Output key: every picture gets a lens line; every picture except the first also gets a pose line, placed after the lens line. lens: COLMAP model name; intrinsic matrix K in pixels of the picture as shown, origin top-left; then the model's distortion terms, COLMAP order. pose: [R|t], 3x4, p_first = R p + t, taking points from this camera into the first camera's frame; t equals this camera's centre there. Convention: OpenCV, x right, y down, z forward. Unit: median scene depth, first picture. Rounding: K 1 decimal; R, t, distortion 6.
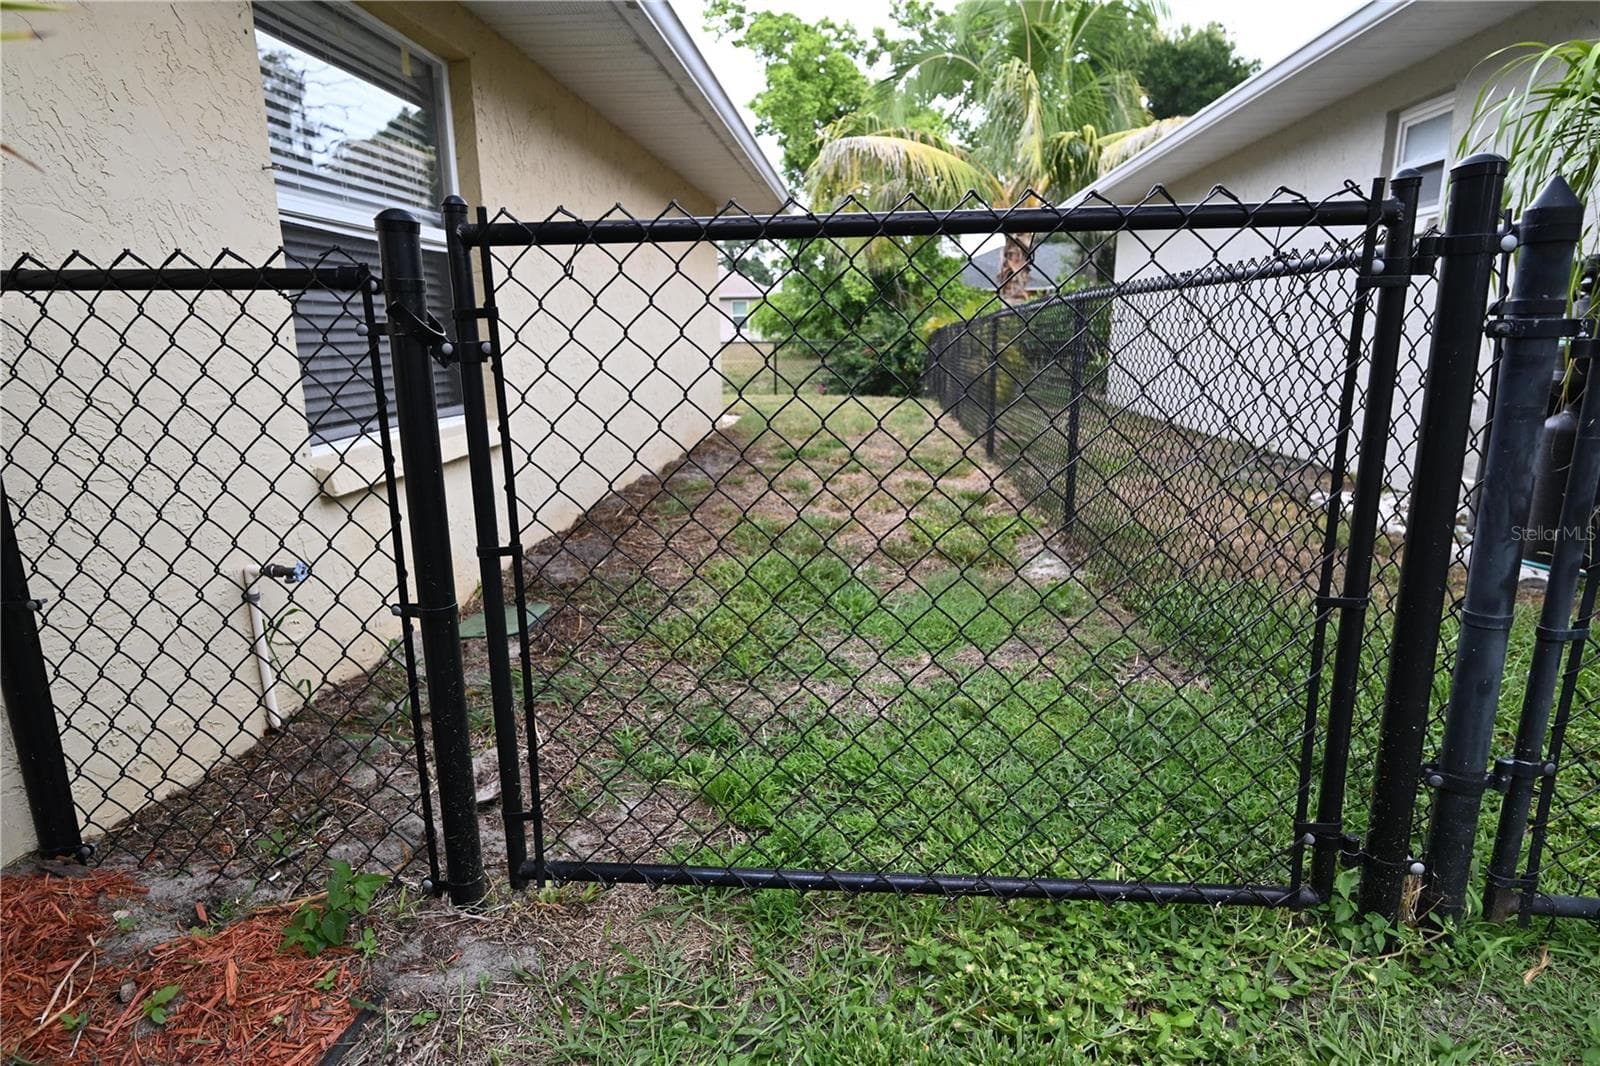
lens RADIAL K [[819.2, 0, 800.0], [0, 819.2, 533.0], [0, 0, 1]] dist [0.000080, 0.000160]
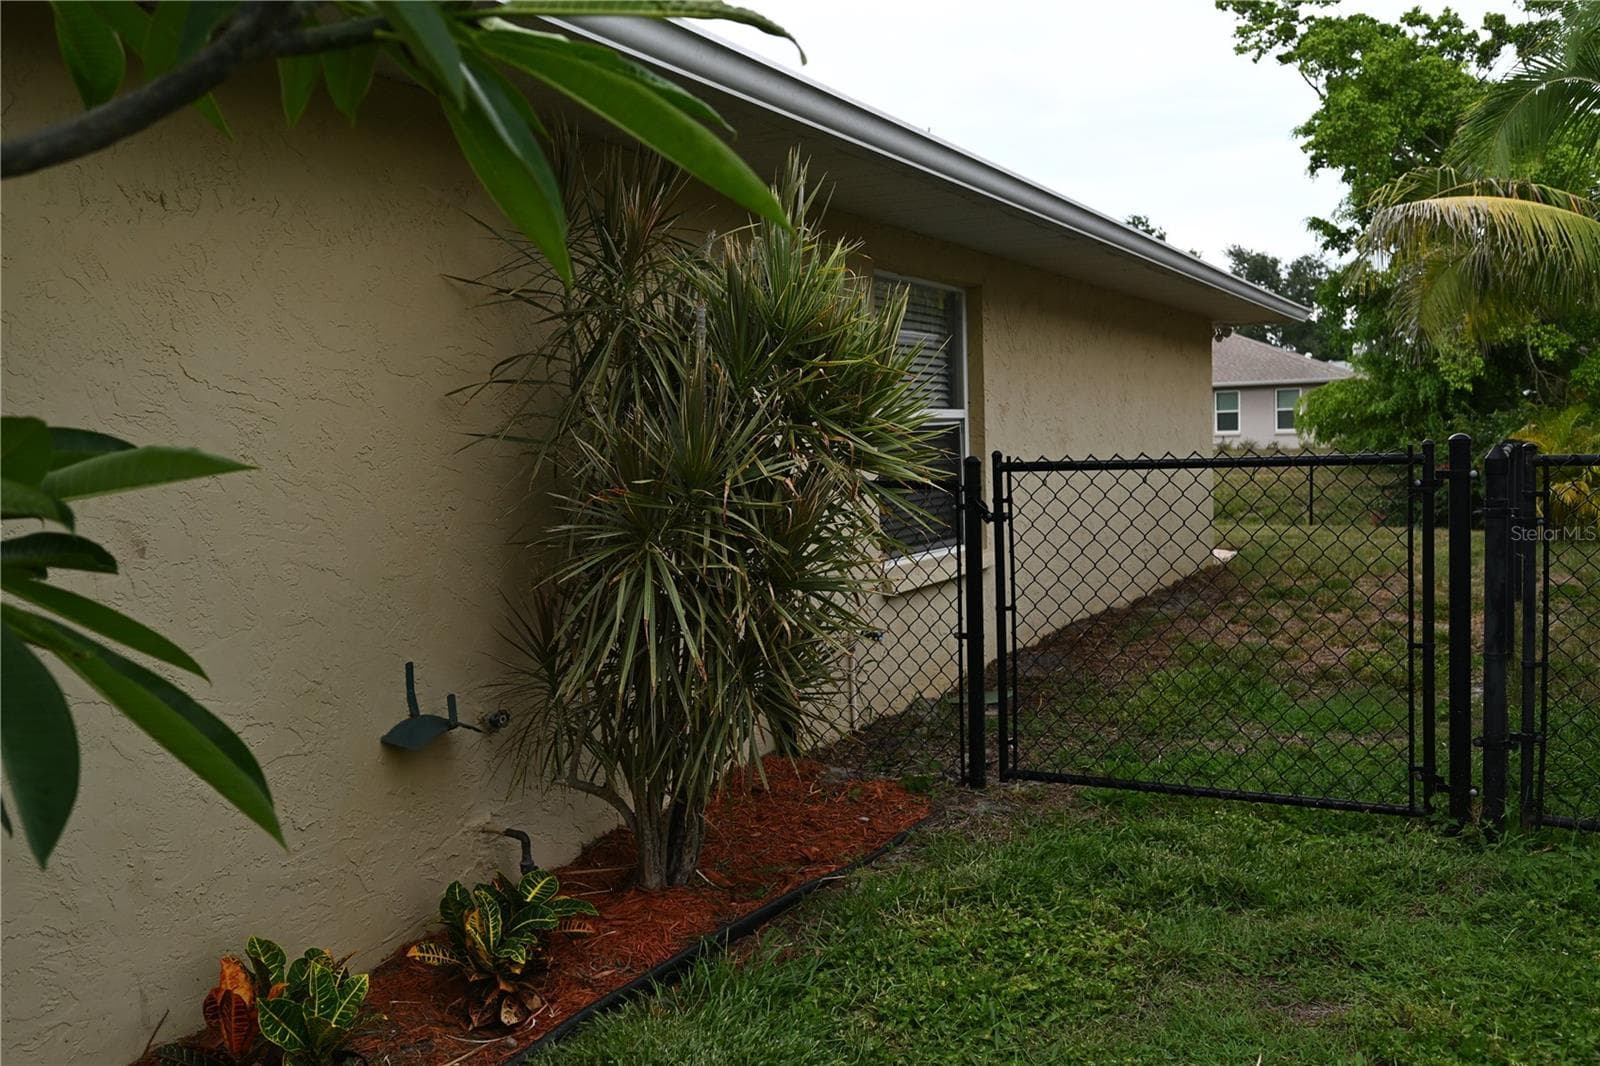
lens RADIAL K [[1317.8, 0, 800.0], [0, 1317.8, 533.0], [0, 0, 1]] dist [0.007130, 0.003481]
pose [[0.900118, 0.009497, -0.435543, 0.281732], [-0.076881, 0.987534, -0.137355, 0.149315], [0.428809, 0.157121, 0.889627, -1.013032]]
